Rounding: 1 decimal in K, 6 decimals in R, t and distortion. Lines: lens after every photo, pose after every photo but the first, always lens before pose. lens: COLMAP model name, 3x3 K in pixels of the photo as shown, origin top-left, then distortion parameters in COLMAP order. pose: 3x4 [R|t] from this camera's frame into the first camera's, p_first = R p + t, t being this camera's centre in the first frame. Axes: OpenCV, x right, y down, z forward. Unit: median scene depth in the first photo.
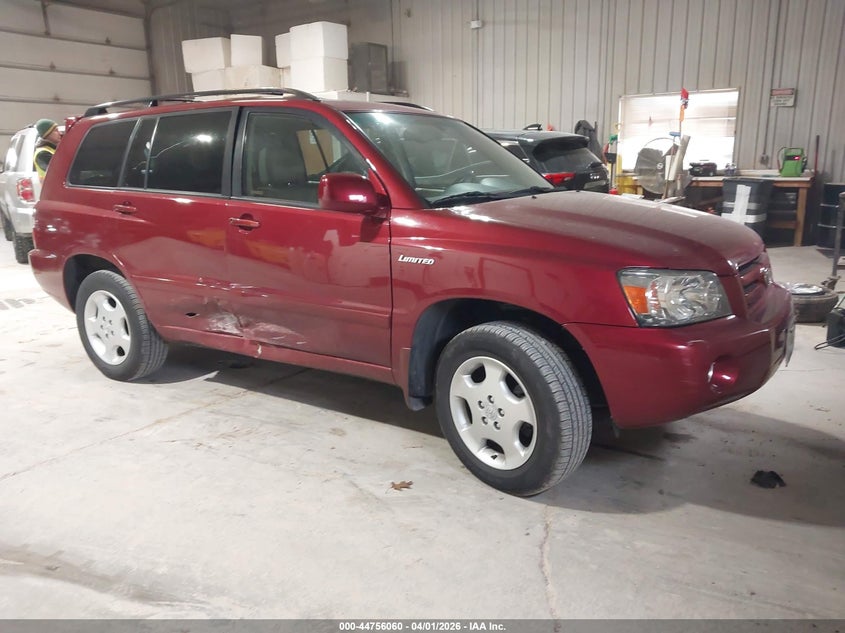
lens RADIAL K [[644.4, 0, 422.5], [0, 644.4, 316.5], [0, 0, 1]] dist [-0.008001, -0.007900]
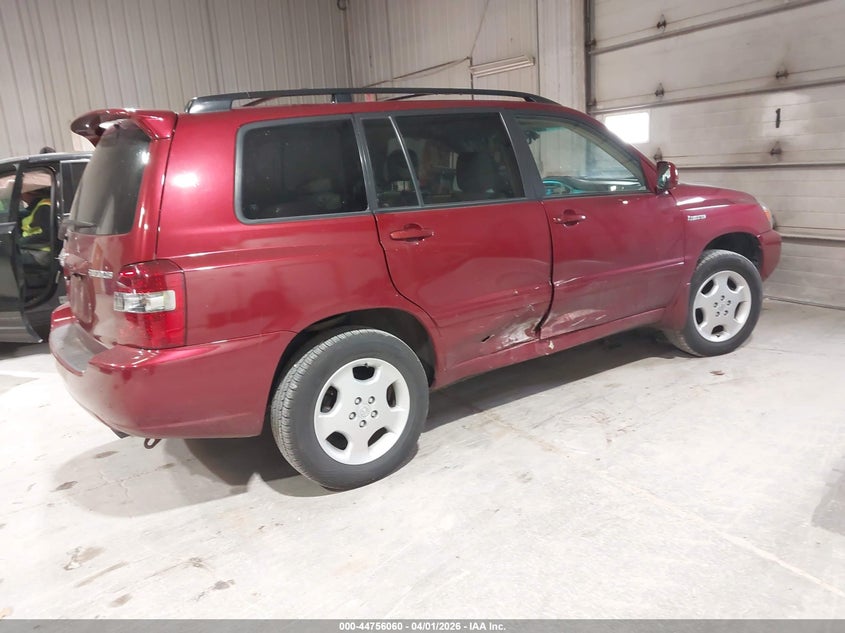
lens RADIAL K [[644.4, 0, 422.5], [0, 644.4, 316.5], [0, 0, 1]] dist [-0.008001, -0.007900]
pose [[0.420902, -0.230788, 0.877256, -1.215144], [0.278577, 0.953246, 0.117120, -0.166799], [-0.863271, 0.195087, 0.465516, 0.686599]]
